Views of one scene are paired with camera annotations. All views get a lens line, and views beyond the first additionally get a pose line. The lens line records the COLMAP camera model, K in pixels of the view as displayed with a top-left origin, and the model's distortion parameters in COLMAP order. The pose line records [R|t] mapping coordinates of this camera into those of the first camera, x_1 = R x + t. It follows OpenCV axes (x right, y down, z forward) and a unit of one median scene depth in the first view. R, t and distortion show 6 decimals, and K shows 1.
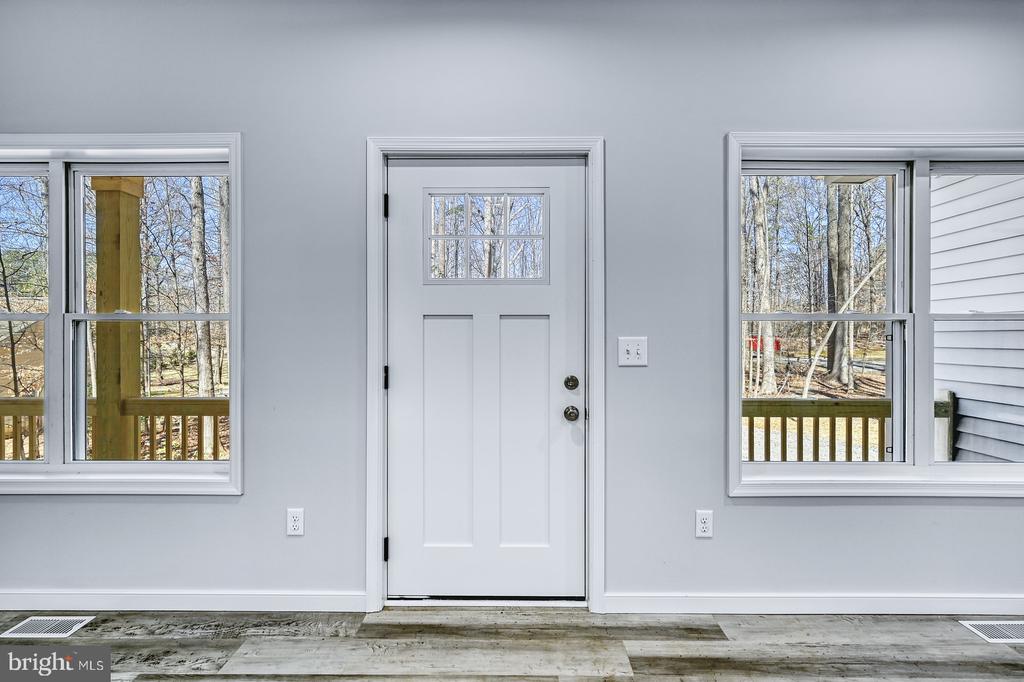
lens RADIAL K [[473.8, 0, 511.2], [0, 473.8, 334.8], [0, 0, 1]] dist [0.004601, 0.000111]
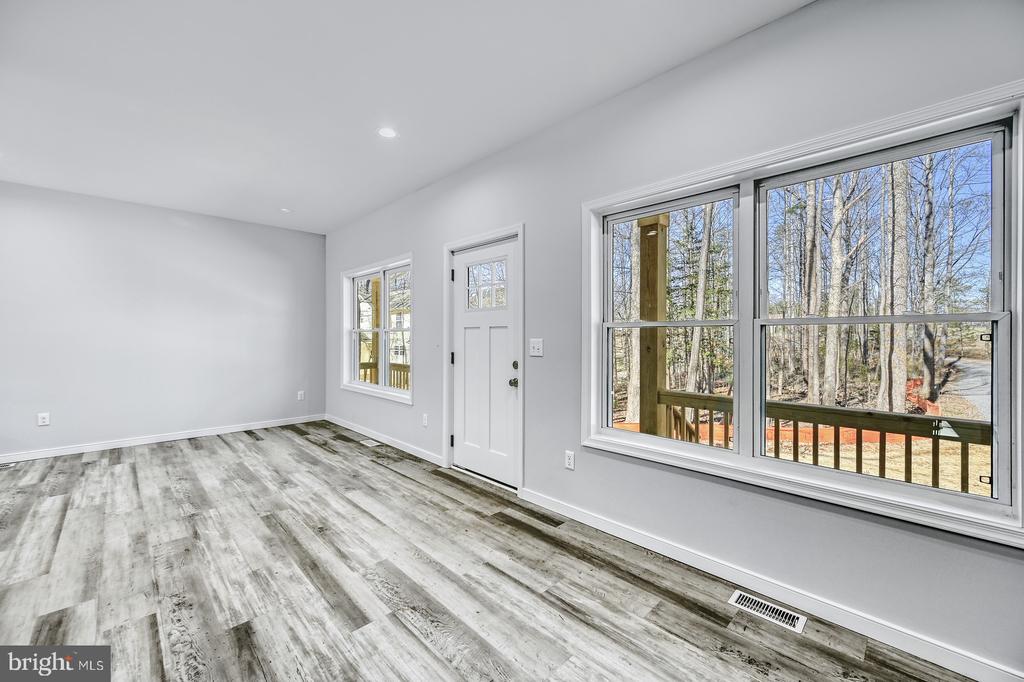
lens RADIAL K [[410.7, 0, 505.4], [0, 410.7, 340.2], [0, 0, 1]] dist [0.001167, -0.000412]
pose [[0.695601, 0.010017, -0.718358, 1.249022], [-0.010786, 0.999936, 0.003500, 0.005119], [0.718347, 0.005314, 0.695664, -0.087502]]
